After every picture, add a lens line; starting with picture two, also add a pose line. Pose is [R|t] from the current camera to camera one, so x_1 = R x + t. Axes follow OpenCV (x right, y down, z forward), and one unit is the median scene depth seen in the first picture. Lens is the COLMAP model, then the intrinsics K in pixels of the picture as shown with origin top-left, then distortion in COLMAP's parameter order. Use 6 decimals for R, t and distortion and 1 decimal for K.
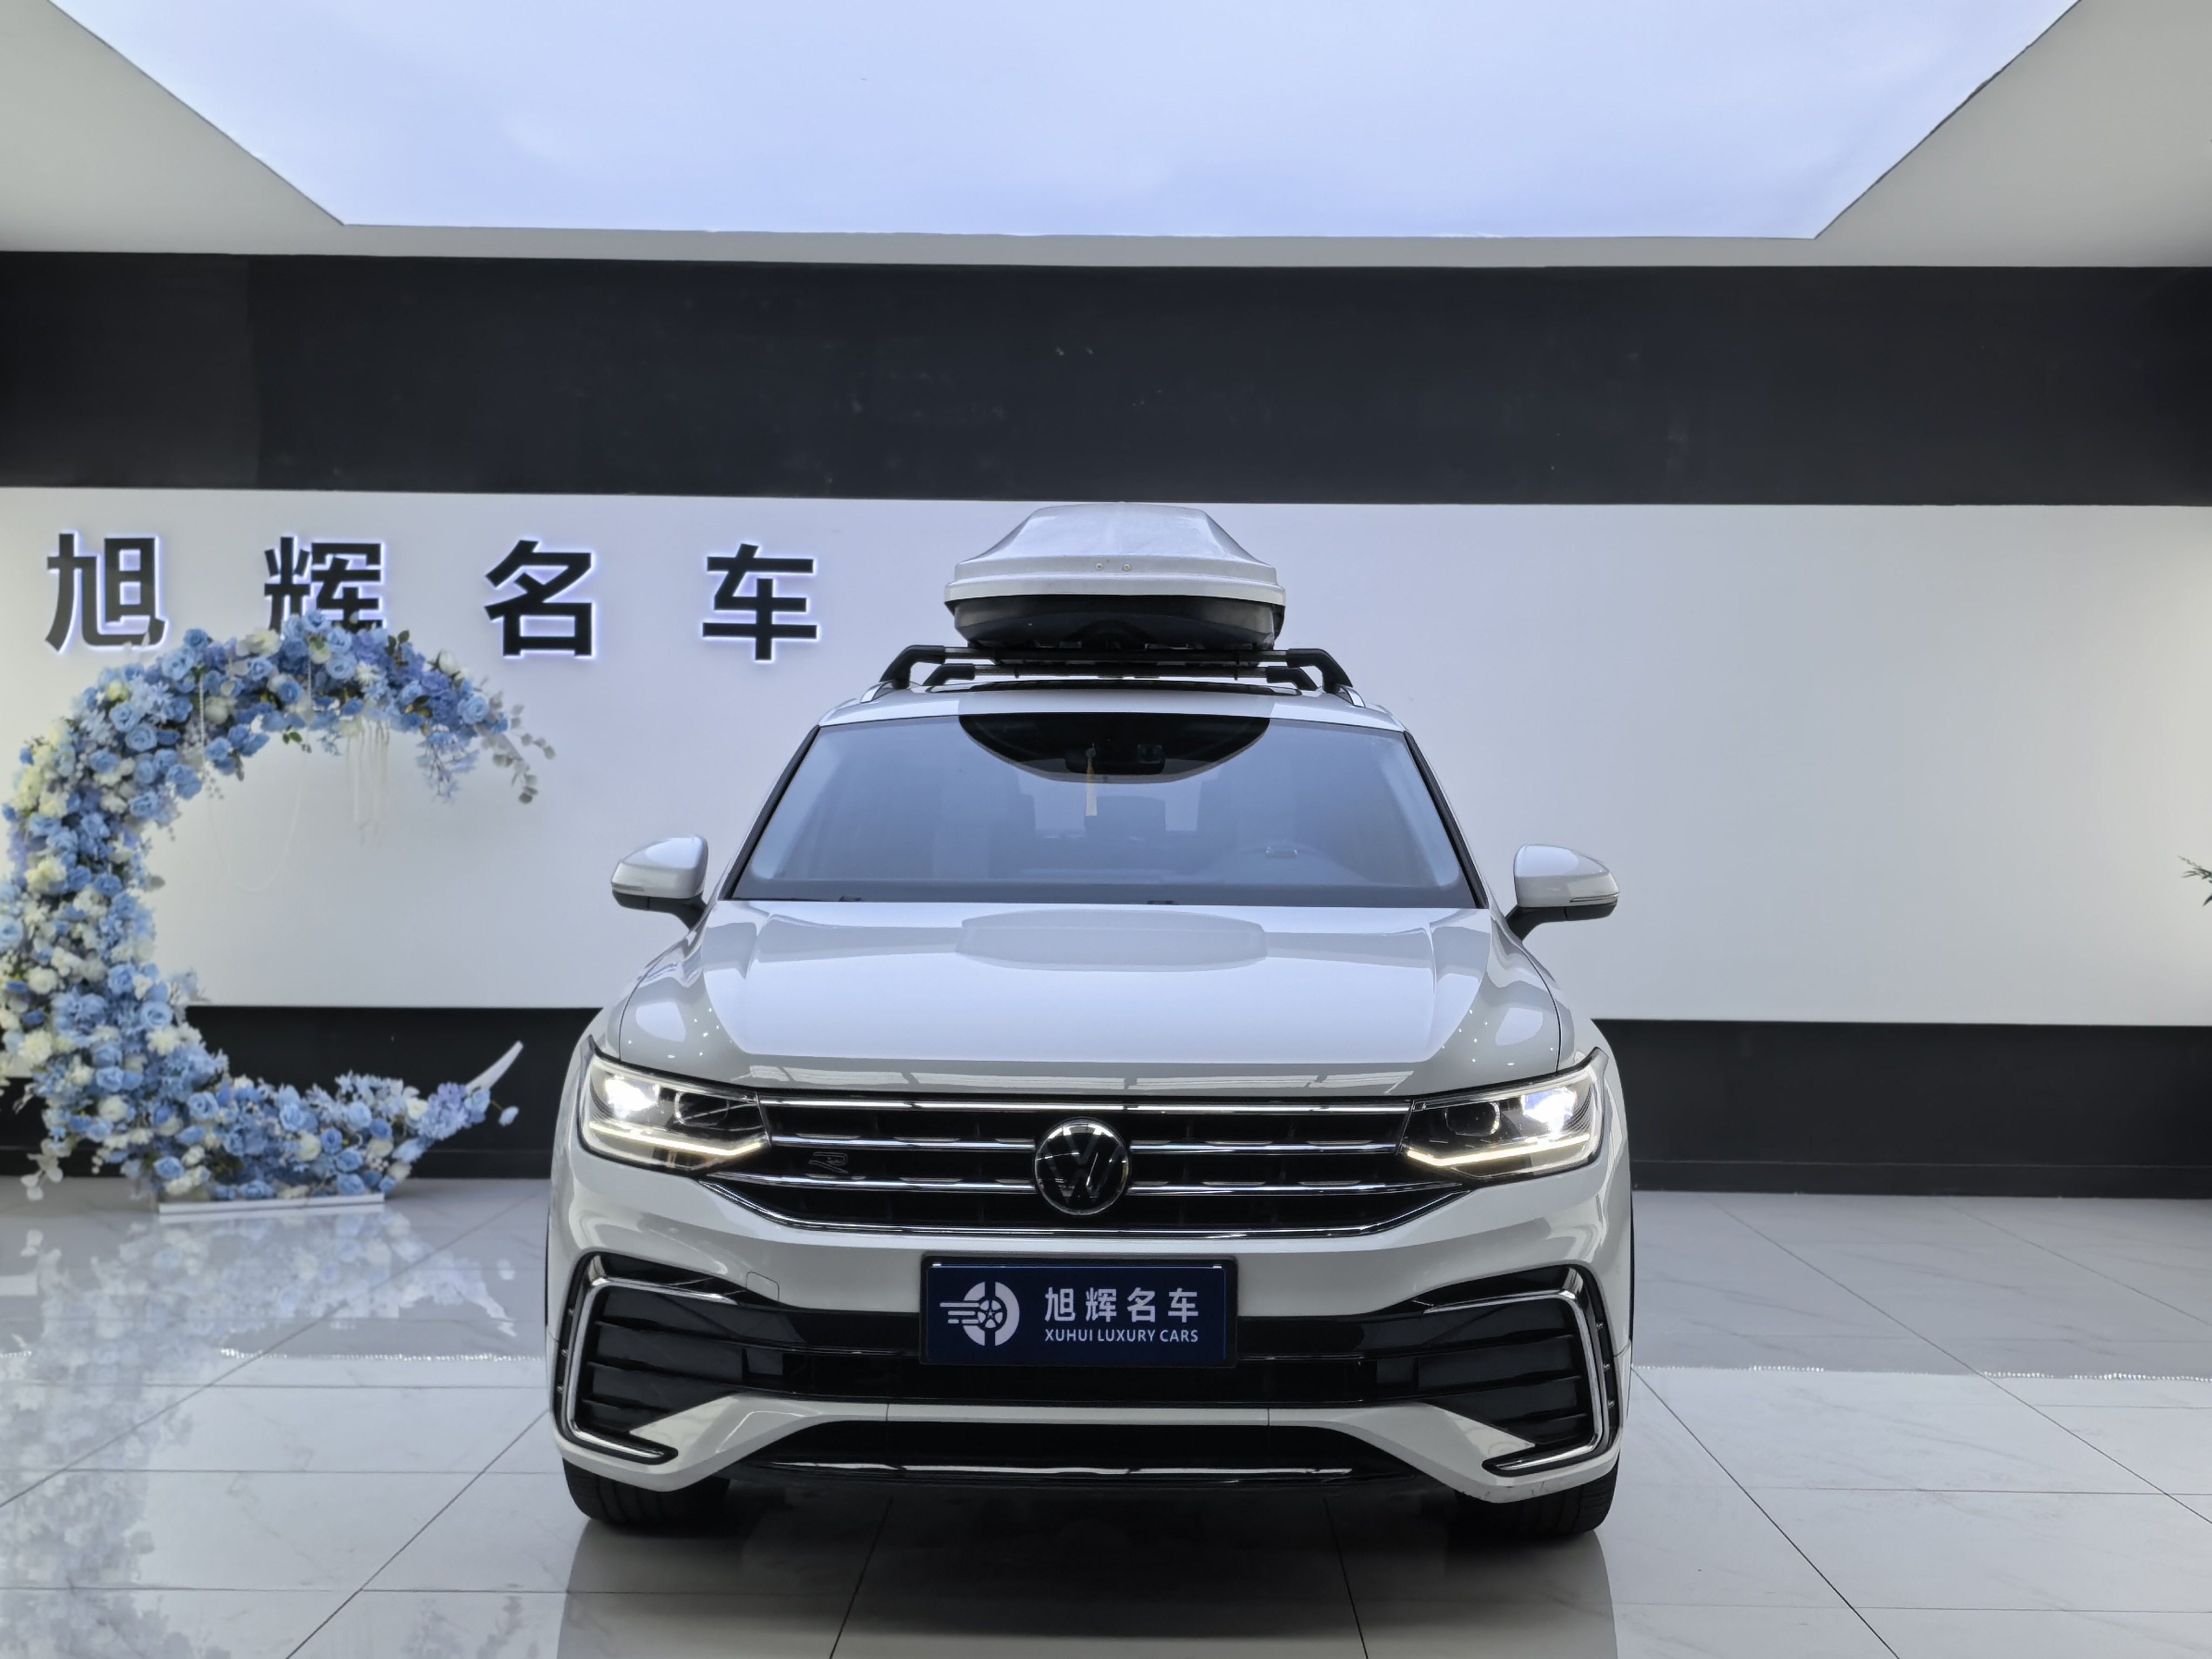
lens RADIAL K [[2707.7, 0, 1155.7], [0, 2707.7, 829.8], [0, 0, 1]] dist [0.123491, 0.000000]
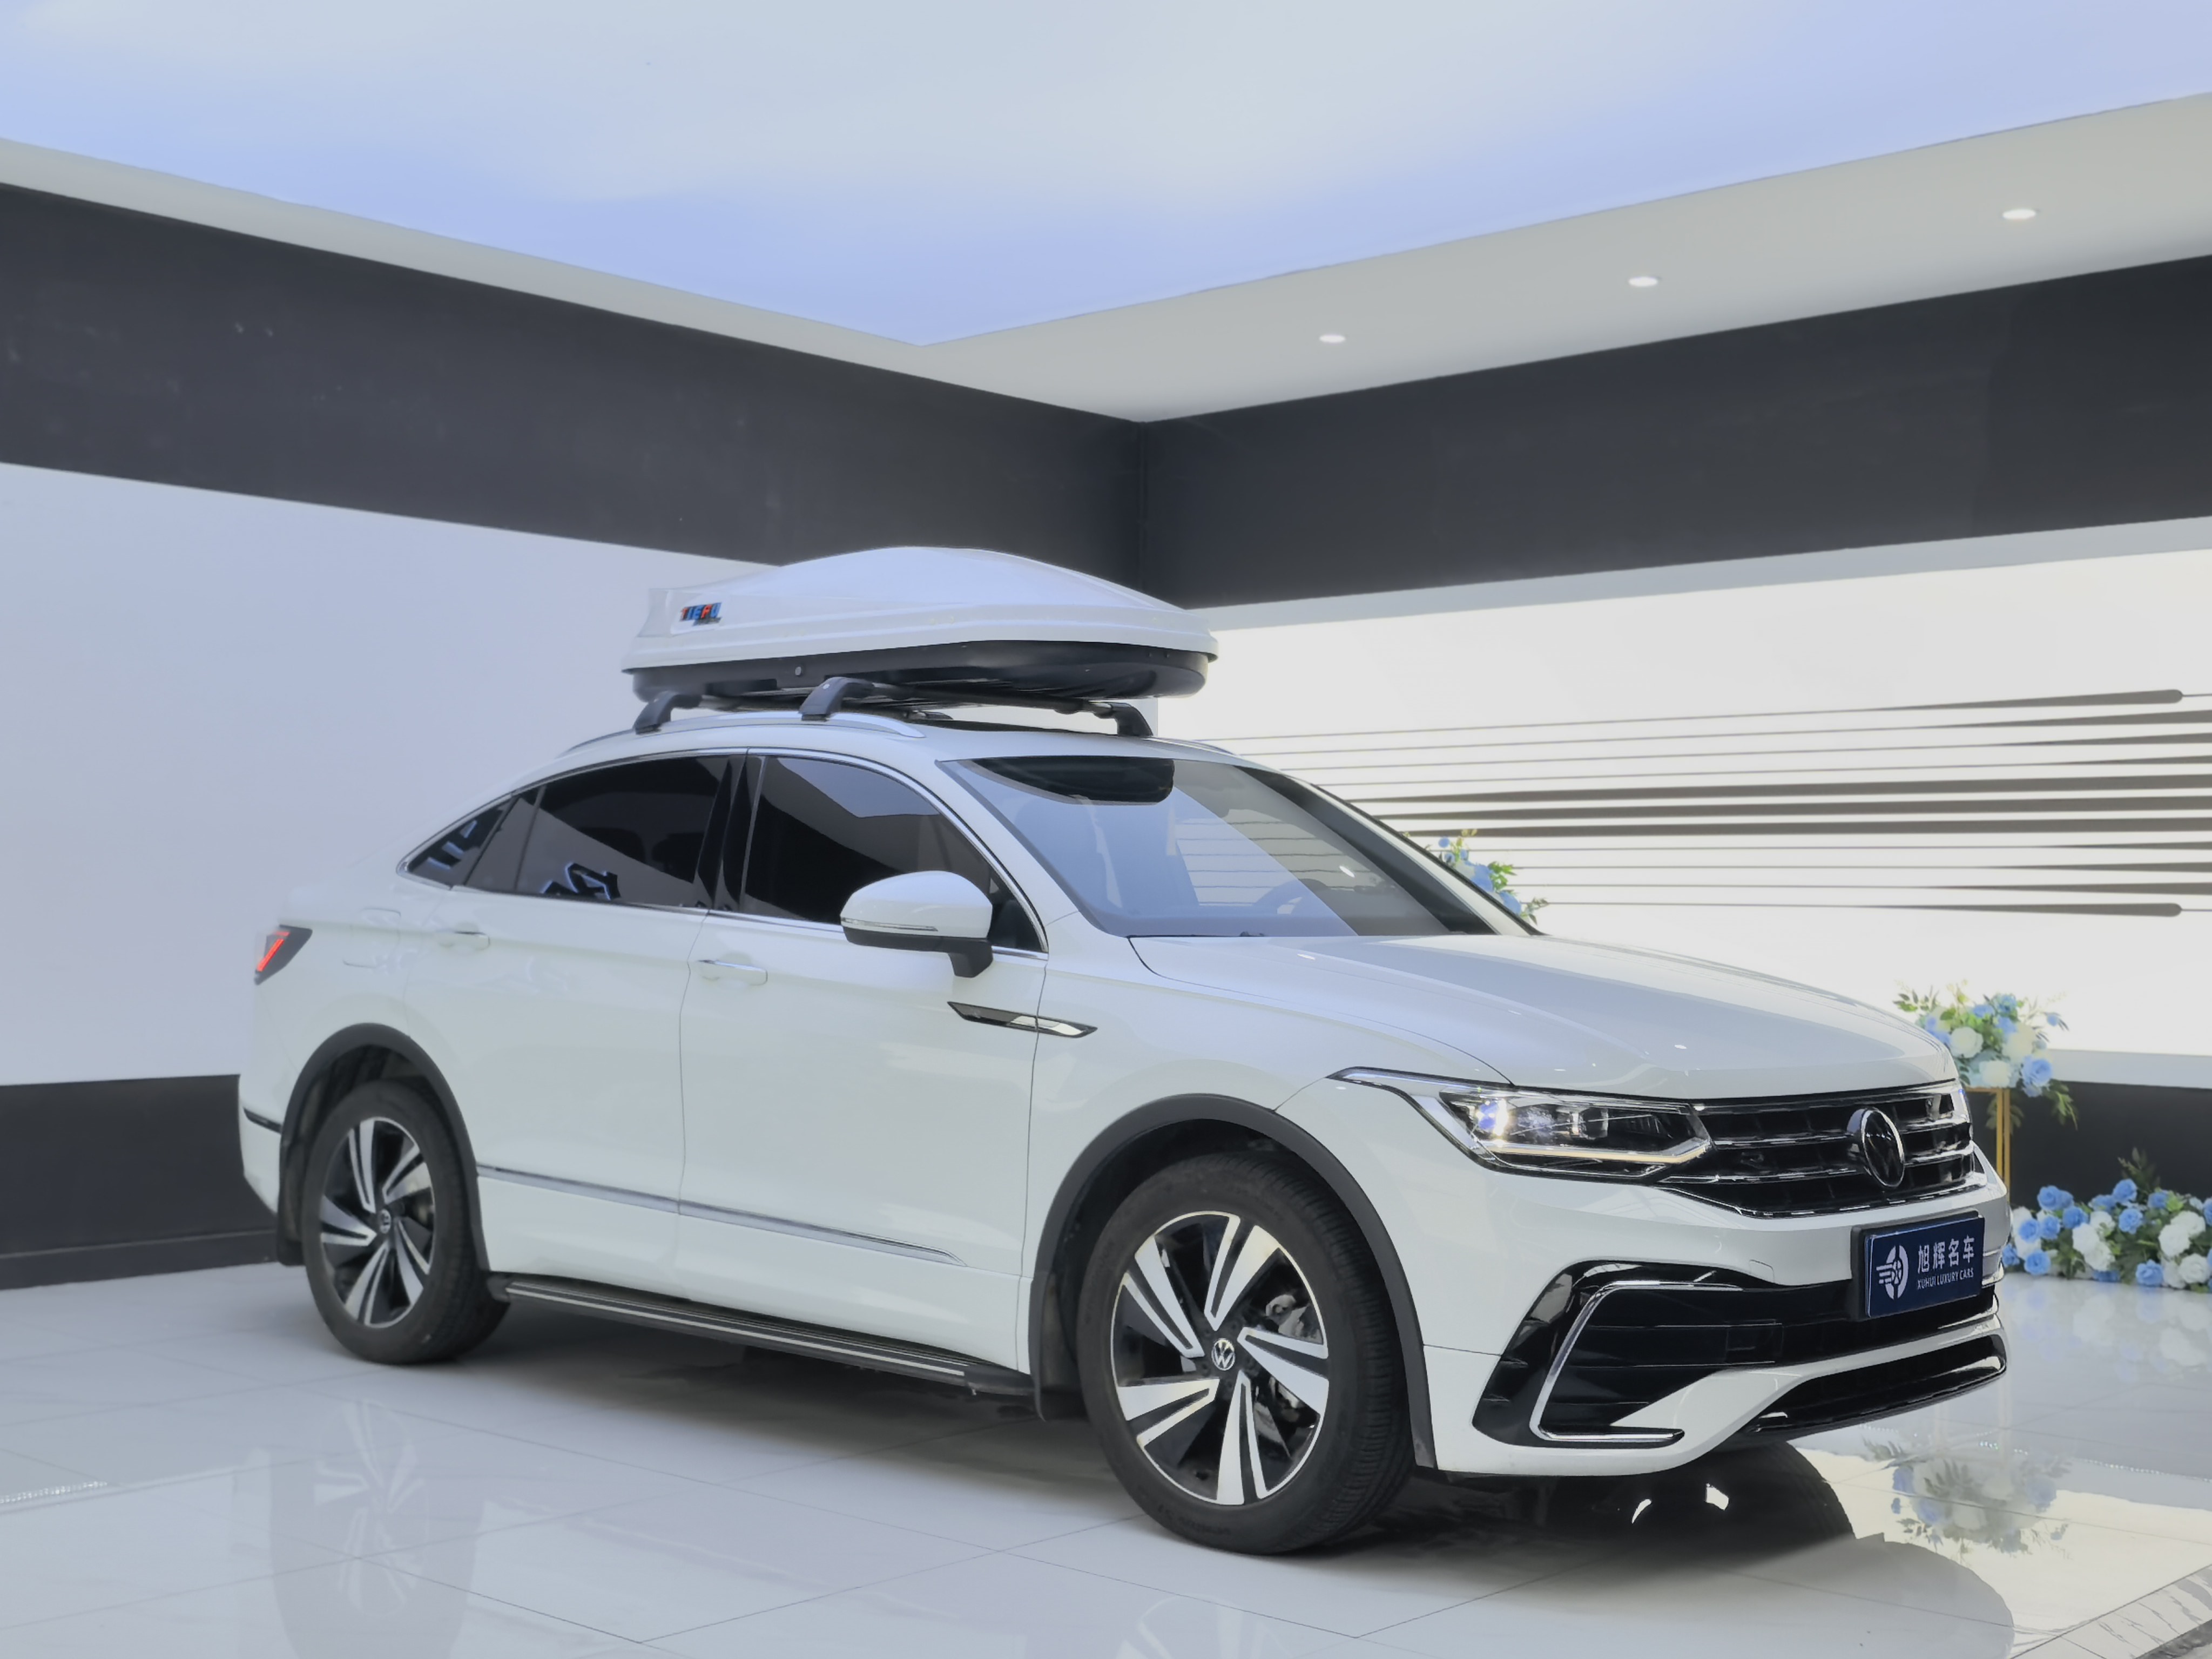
lens RADIAL K [[2707.7, 0, 1122.9], [0, 2707.7, 834.6], [0, 0, 1]] dist [0.123491, 0.000000]
pose [[0.669136, 0.005441, 0.743120, -1.162968], [-0.009357, 0.999956, 0.001104, -0.011576], [-0.743081, -0.007693, 0.669157, 0.442644]]
